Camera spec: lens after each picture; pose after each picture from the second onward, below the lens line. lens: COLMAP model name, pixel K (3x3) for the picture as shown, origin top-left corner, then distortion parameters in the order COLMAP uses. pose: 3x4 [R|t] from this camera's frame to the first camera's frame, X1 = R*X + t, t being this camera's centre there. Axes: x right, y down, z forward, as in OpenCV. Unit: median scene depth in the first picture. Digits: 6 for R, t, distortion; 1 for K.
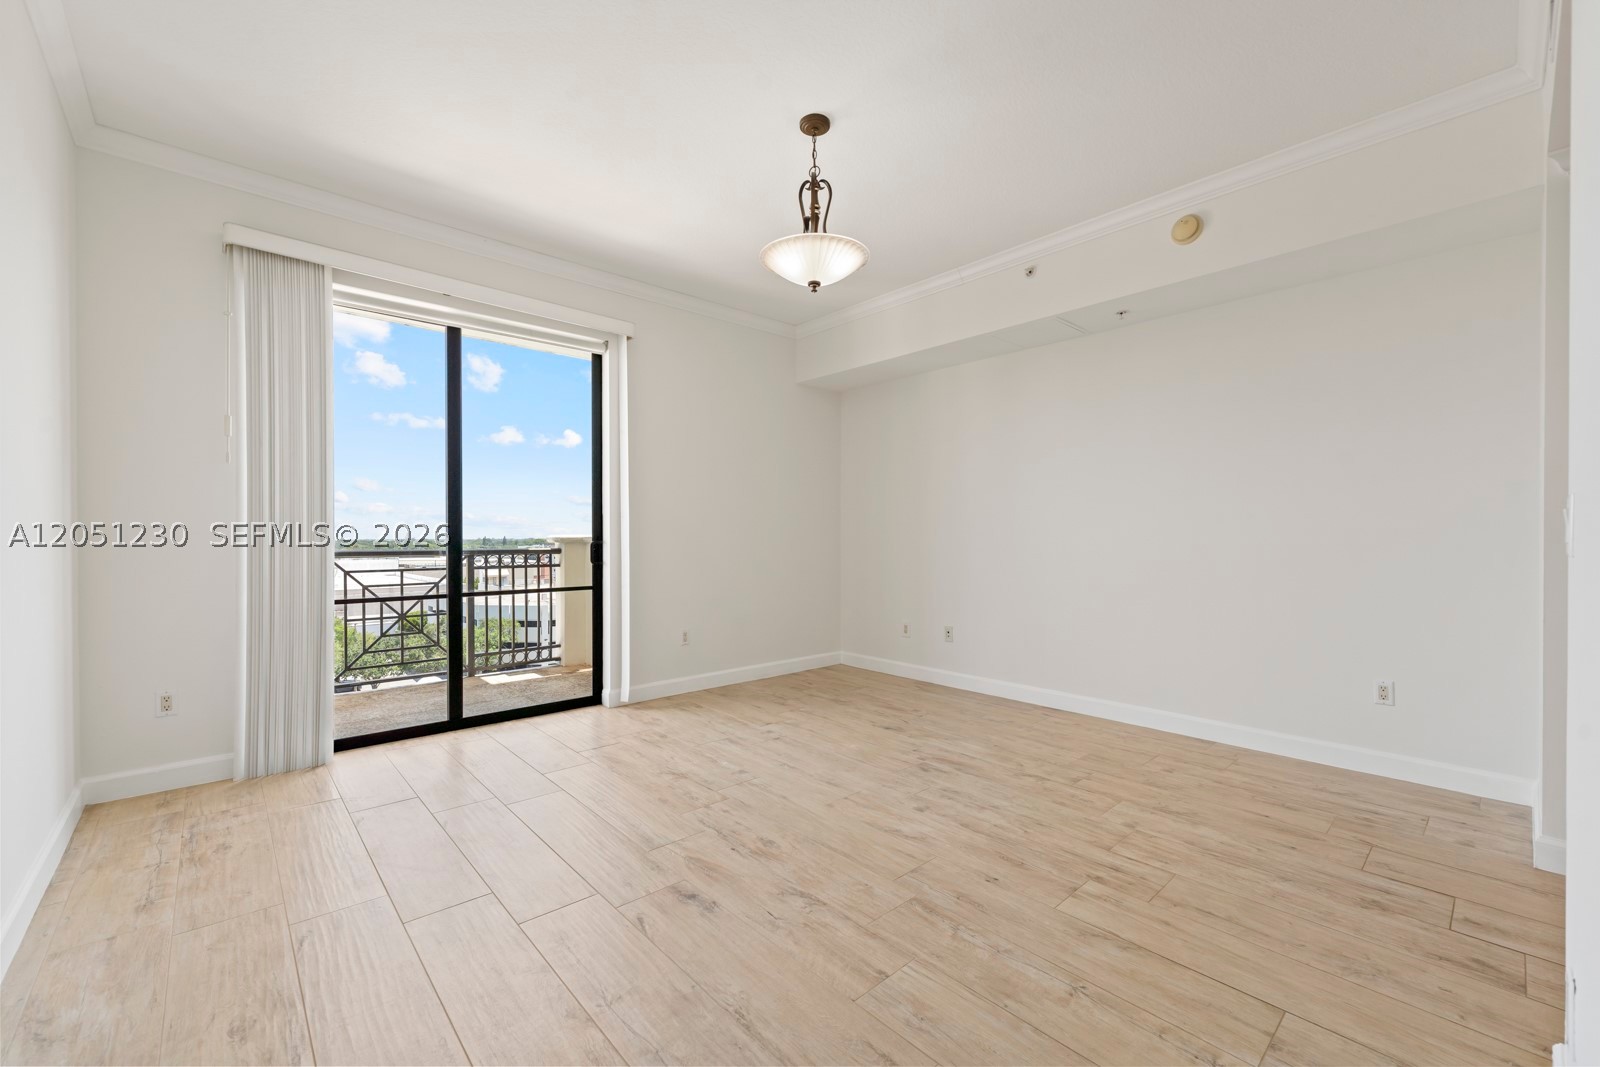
lens RADIAL K [[647.3, 0, 791.8], [0, 647.3, 540.9], [0, 0, 1]] dist [-0.000426, -0.000967]
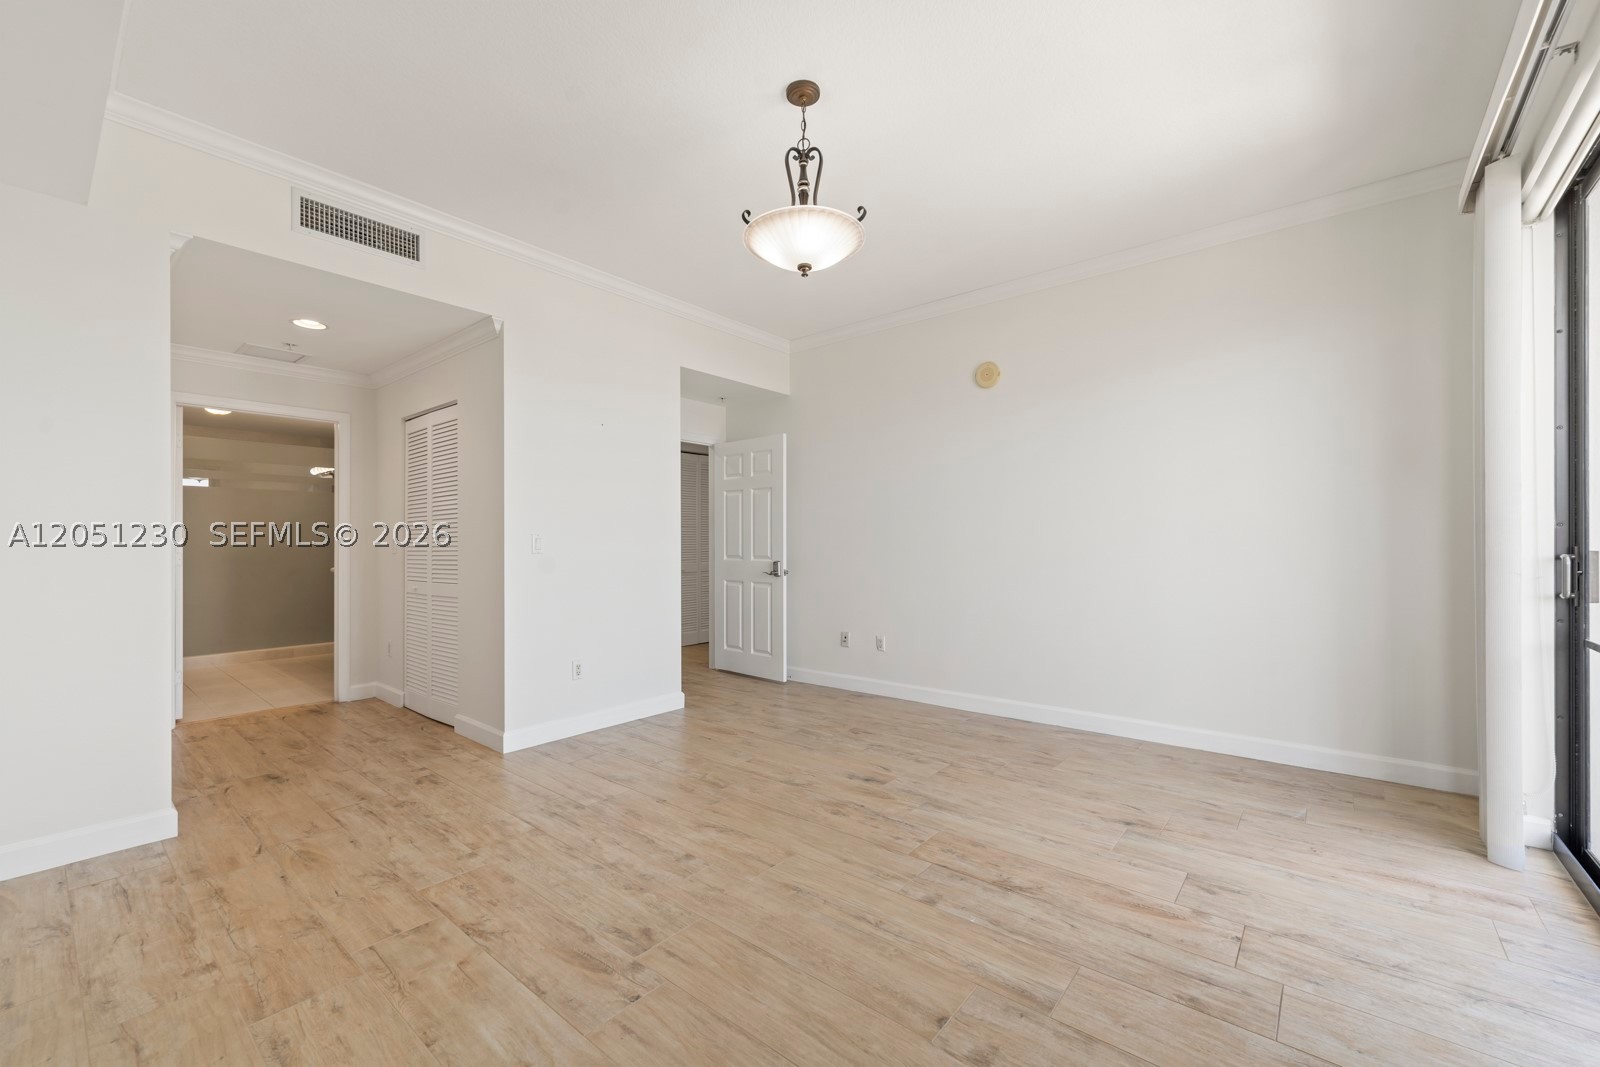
lens RADIAL K [[647.3, 0, 791.8], [0, 647.3, 540.9], [0, 0, 1]] dist [-0.000426, -0.000967]
pose [[-0.990136, 0.003861, -0.140056, 0.180226], [0.003510, 0.999990, 0.002751, -0.018861], [0.140066, 0.002233, -0.990140, 1.895426]]
